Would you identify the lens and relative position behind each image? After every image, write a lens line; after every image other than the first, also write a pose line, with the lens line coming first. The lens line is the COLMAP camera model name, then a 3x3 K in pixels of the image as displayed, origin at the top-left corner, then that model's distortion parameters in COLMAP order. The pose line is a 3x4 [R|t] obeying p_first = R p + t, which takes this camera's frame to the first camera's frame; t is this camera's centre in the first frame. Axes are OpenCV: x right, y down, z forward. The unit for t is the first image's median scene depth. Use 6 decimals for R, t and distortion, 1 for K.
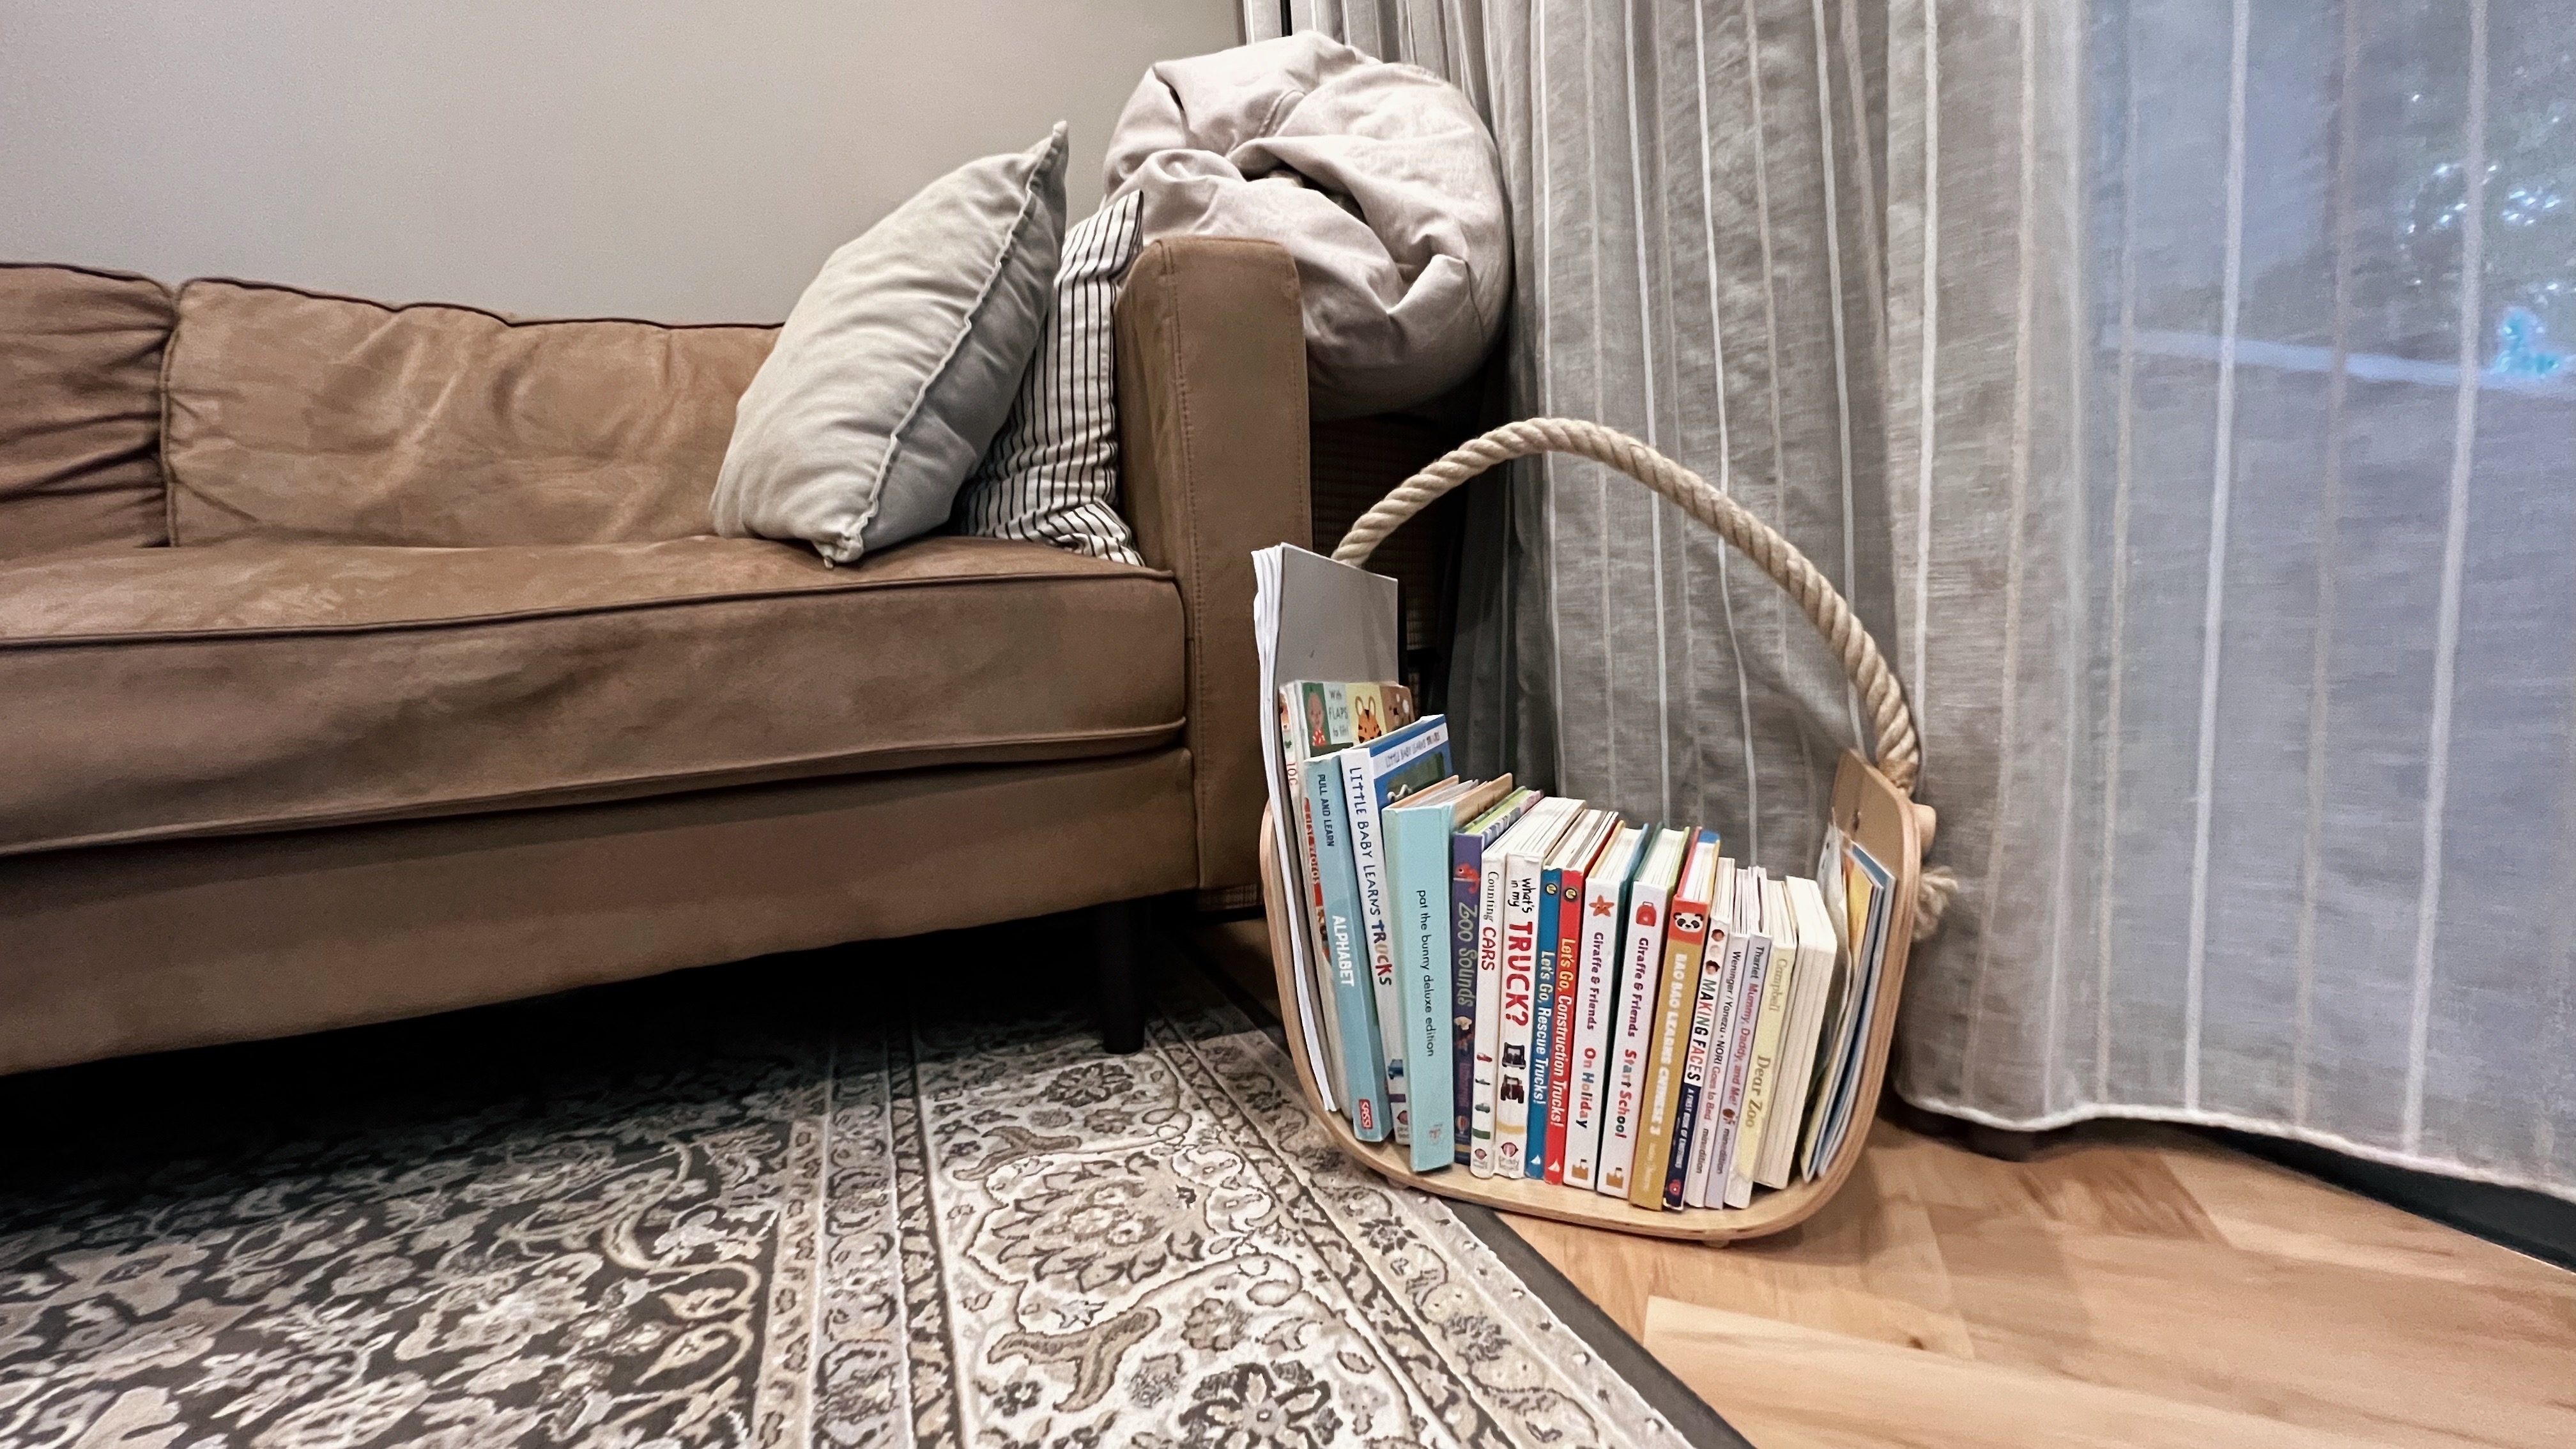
lens RADIAL K [[1043.0, 0, 1285.2], [0, 1043.0, 724.6], [0, 0, 1]] dist [0.001750, 0.000883]
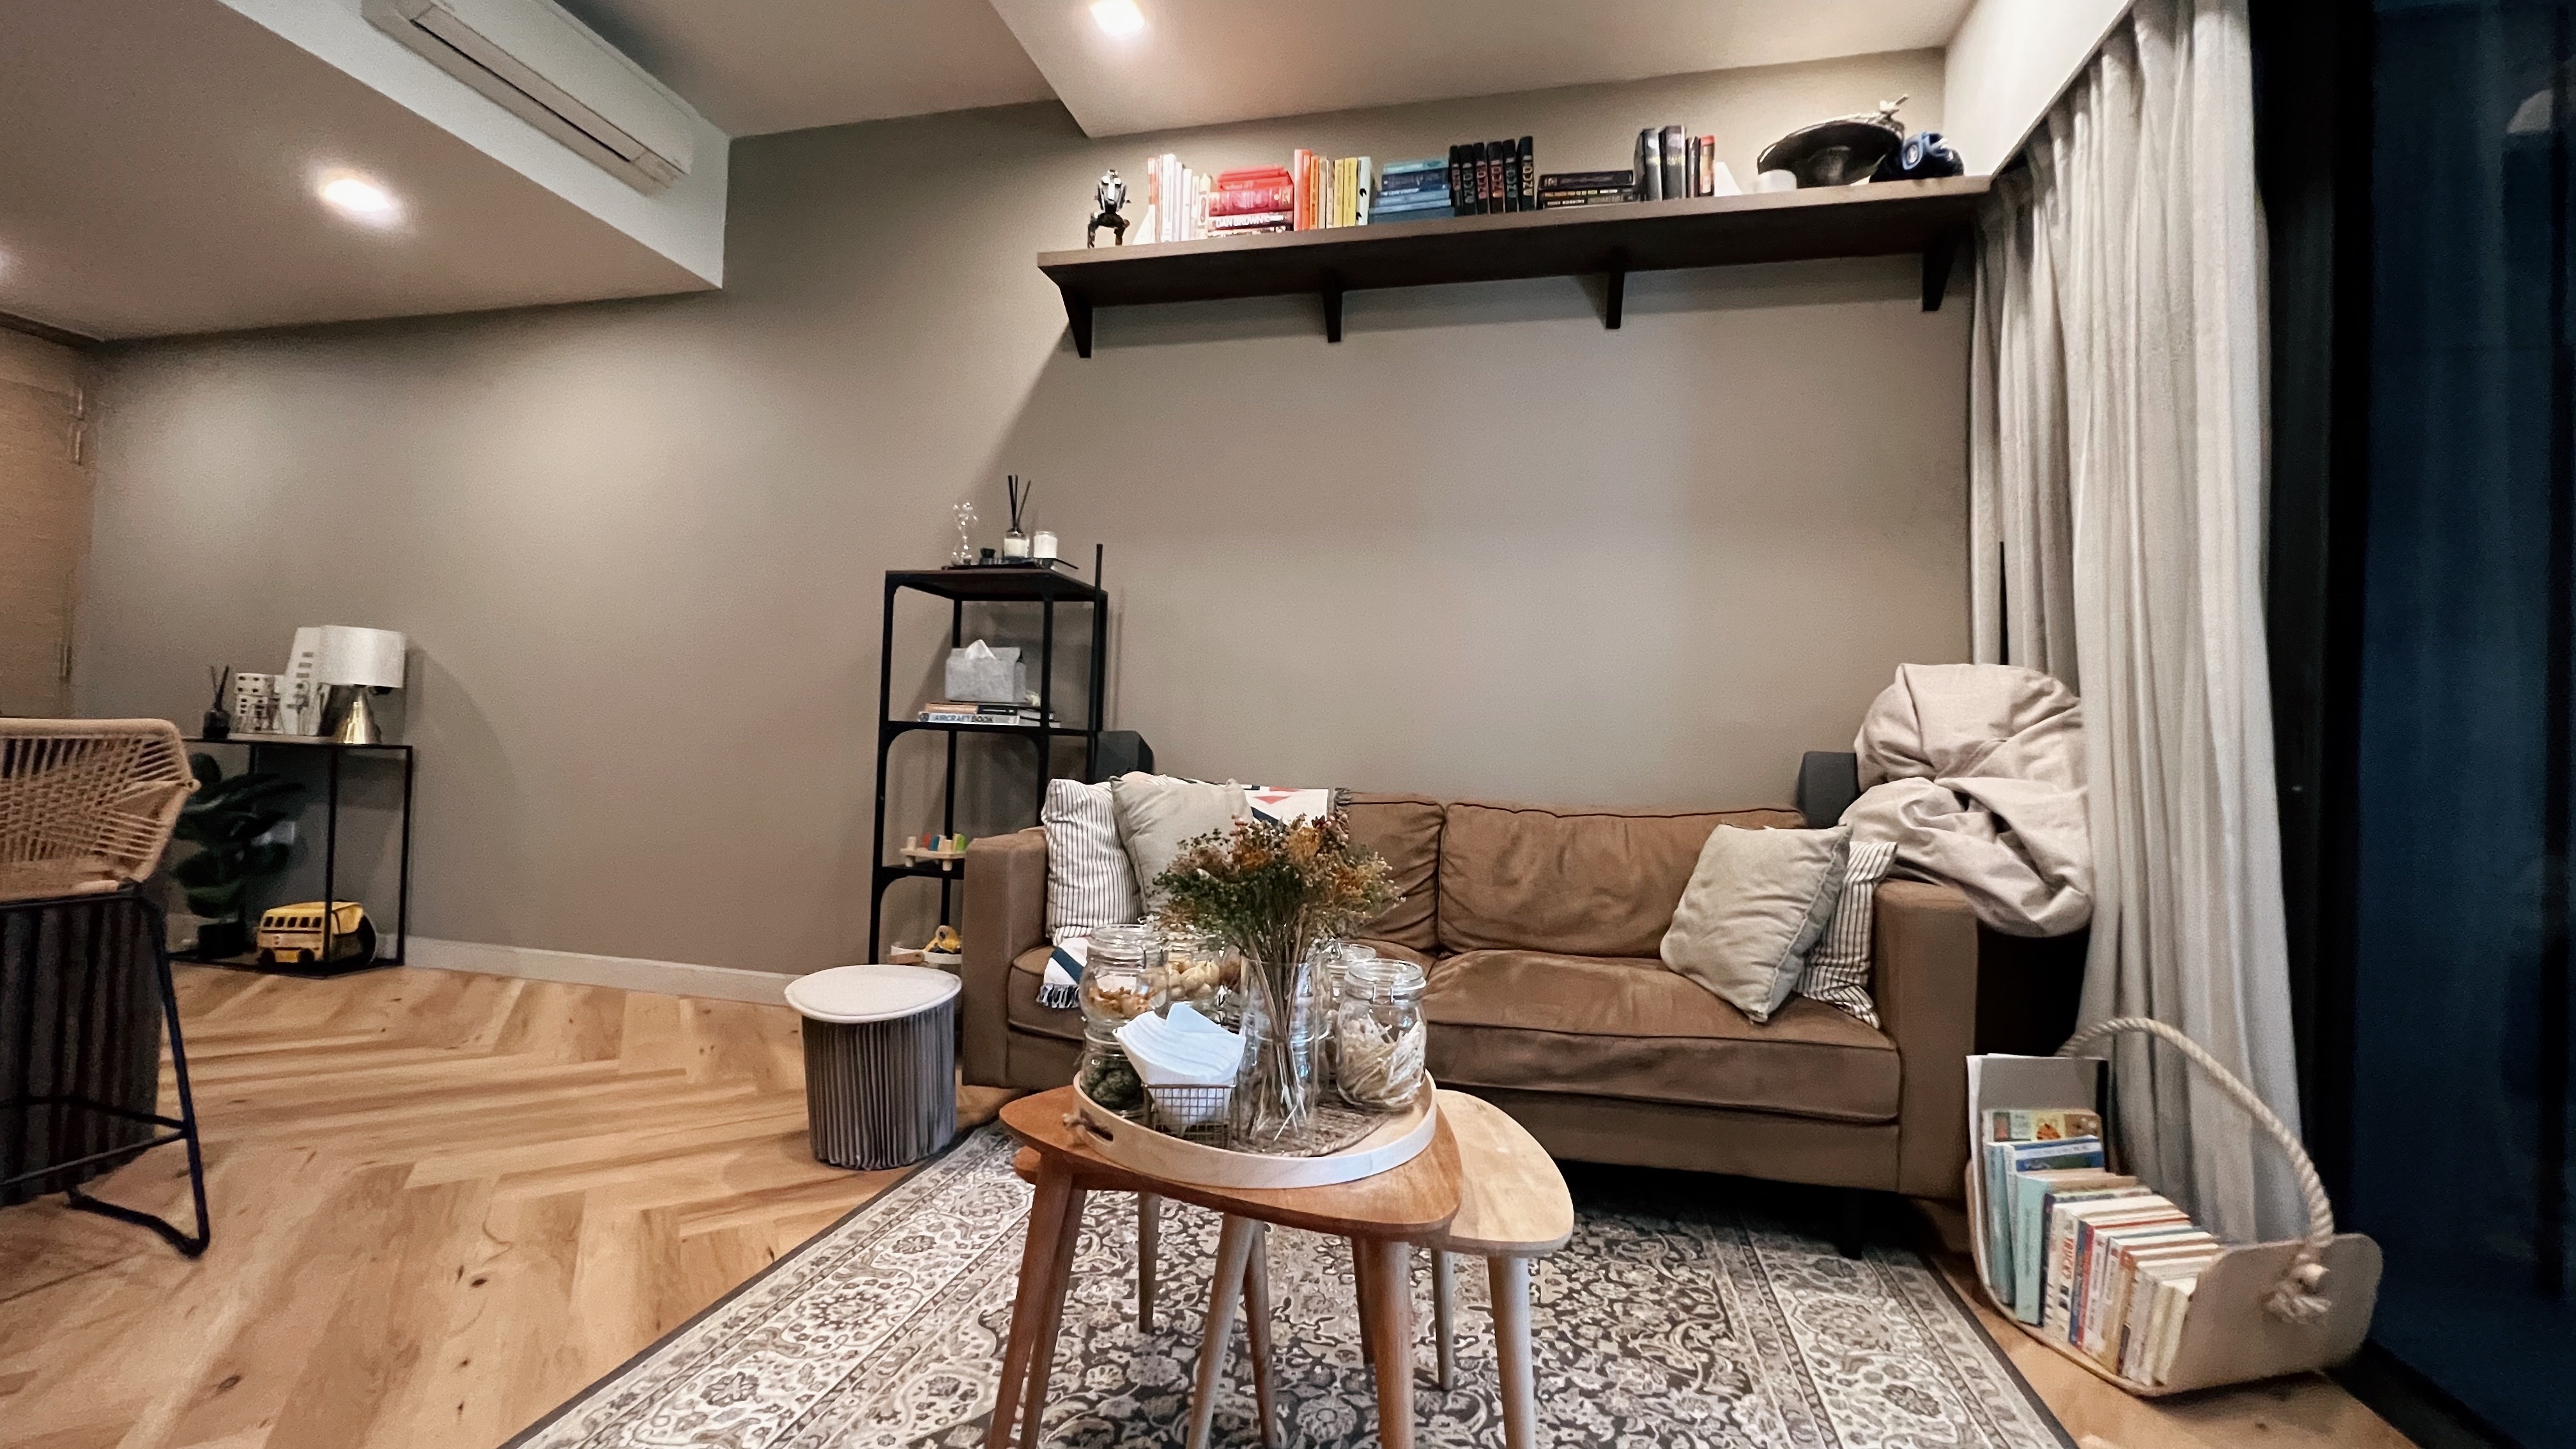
lens RADIAL K [[1044.5, 0, 1288.0], [0, 1044.5, 724.5], [0, 0, 1]] dist [-0.001041, 0.000388]
pose [[0.815299, 0.062170, -0.575692, 0.089393], [-0.124119, 0.989874, -0.068879, -0.620223], [0.565581, 0.127611, 0.814760, -1.992254]]
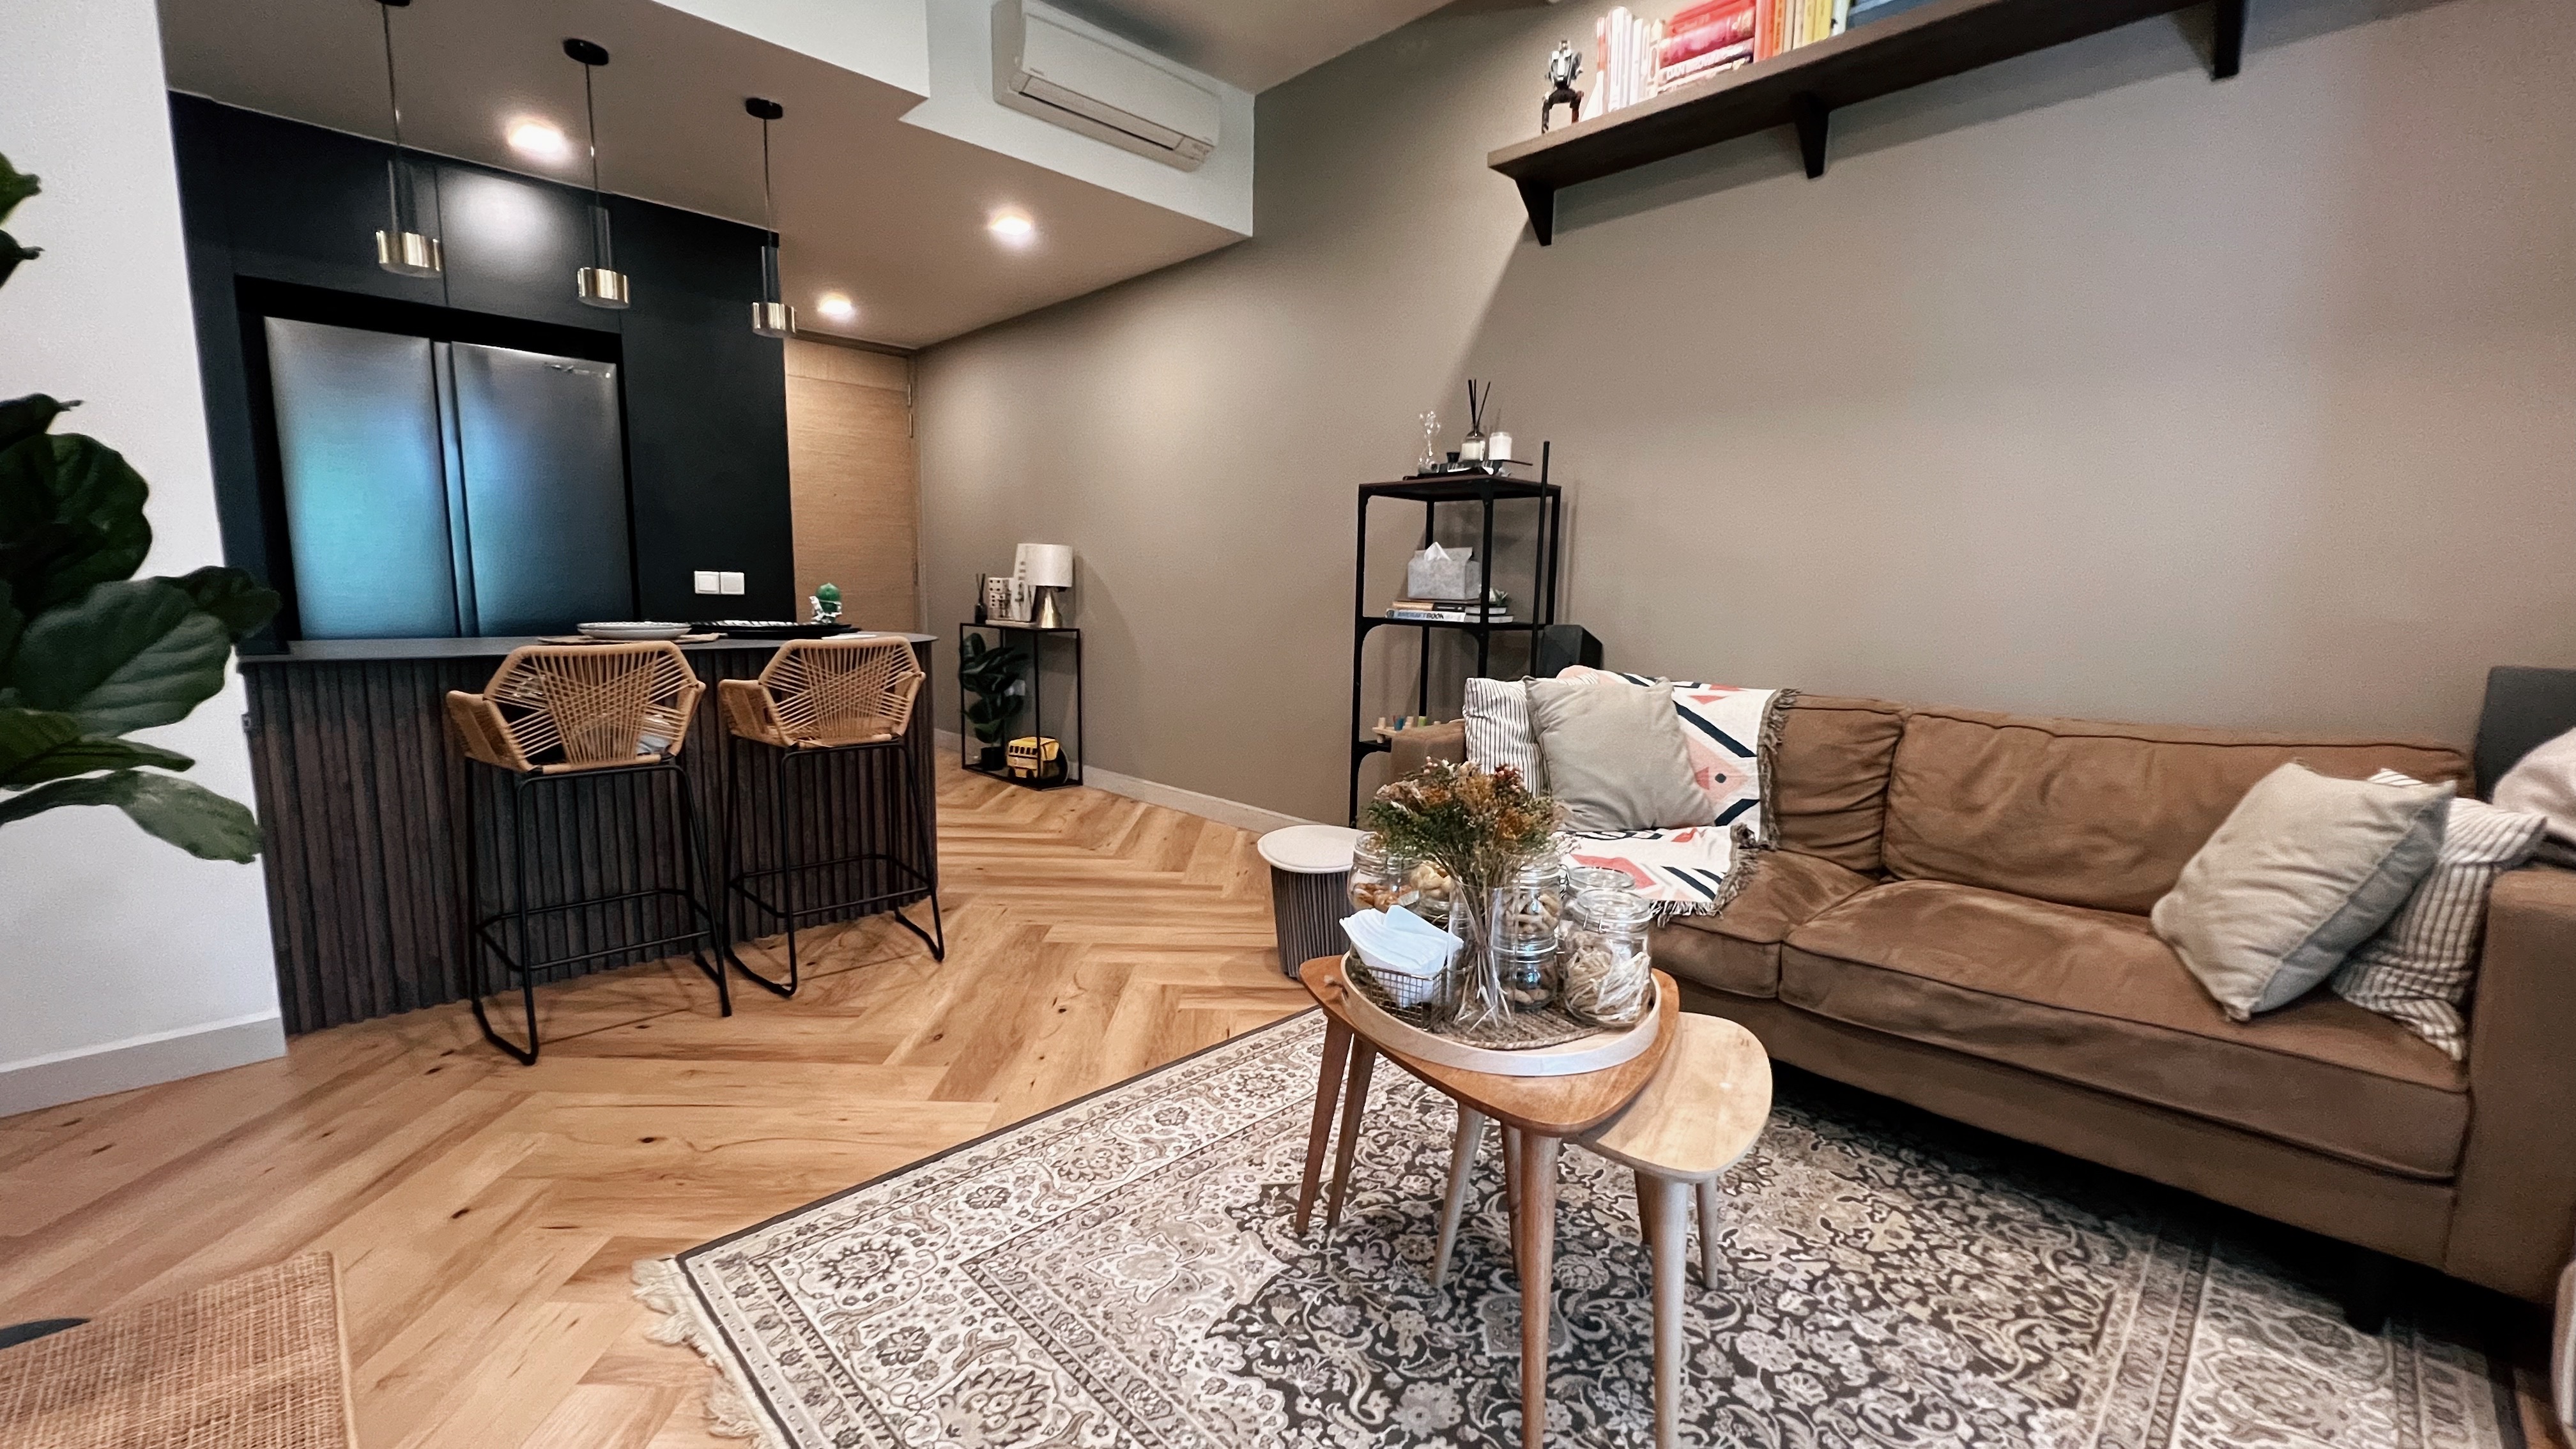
lens RADIAL K [[1043.0, 0, 1285.2], [0, 1043.0, 724.6], [0, 0, 1]] dist [0.001750, 0.000883]
pose [[0.381372, 0.177347, -0.907250, 0.705425], [-0.119244, 0.982664, 0.141963, -0.878892], [0.916698, 0.054043, 0.395908, -1.697548]]
